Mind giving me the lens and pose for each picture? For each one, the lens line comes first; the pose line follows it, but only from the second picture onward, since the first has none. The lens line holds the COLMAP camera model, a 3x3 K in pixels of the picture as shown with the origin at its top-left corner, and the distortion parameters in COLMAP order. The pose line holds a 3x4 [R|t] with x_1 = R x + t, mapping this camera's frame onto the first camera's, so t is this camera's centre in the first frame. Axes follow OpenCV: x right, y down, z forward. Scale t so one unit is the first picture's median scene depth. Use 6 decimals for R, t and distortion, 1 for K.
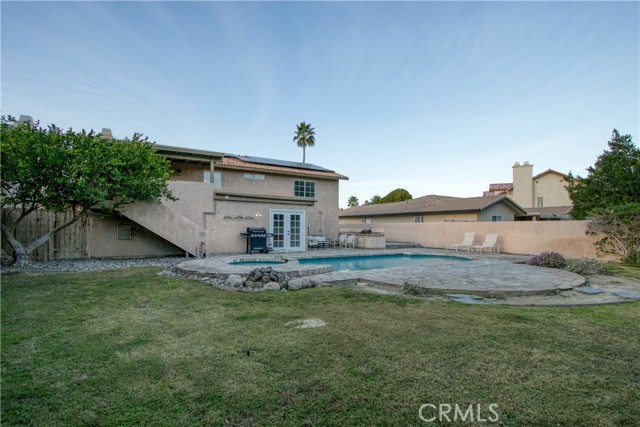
lens RADIAL K [[296.7, 0, 321.4], [0, 296.7, 215.5], [0, 0, 1]] dist [-0.003107, 0.001810]
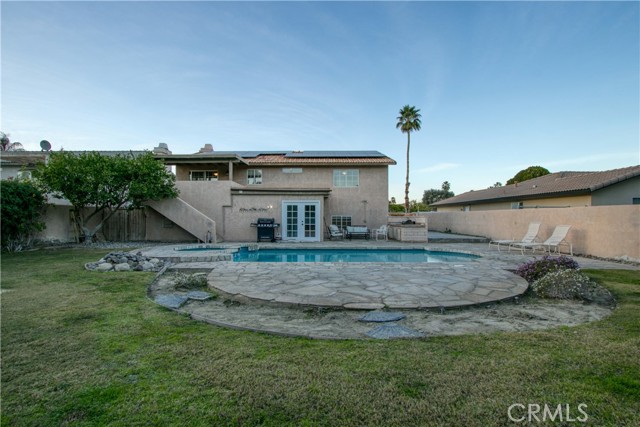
lens RADIAL K [[296.7, 0, 323.6], [0, 296.7, 201.8], [0, 0, 1]] dist [-0.003107, 0.001810]
pose [[0.859269, -0.035171, -0.510313, 0.468418], [0.027009, 0.999361, -0.023397, 0.010522], [0.510810, 0.006321, 0.859671, 0.158676]]
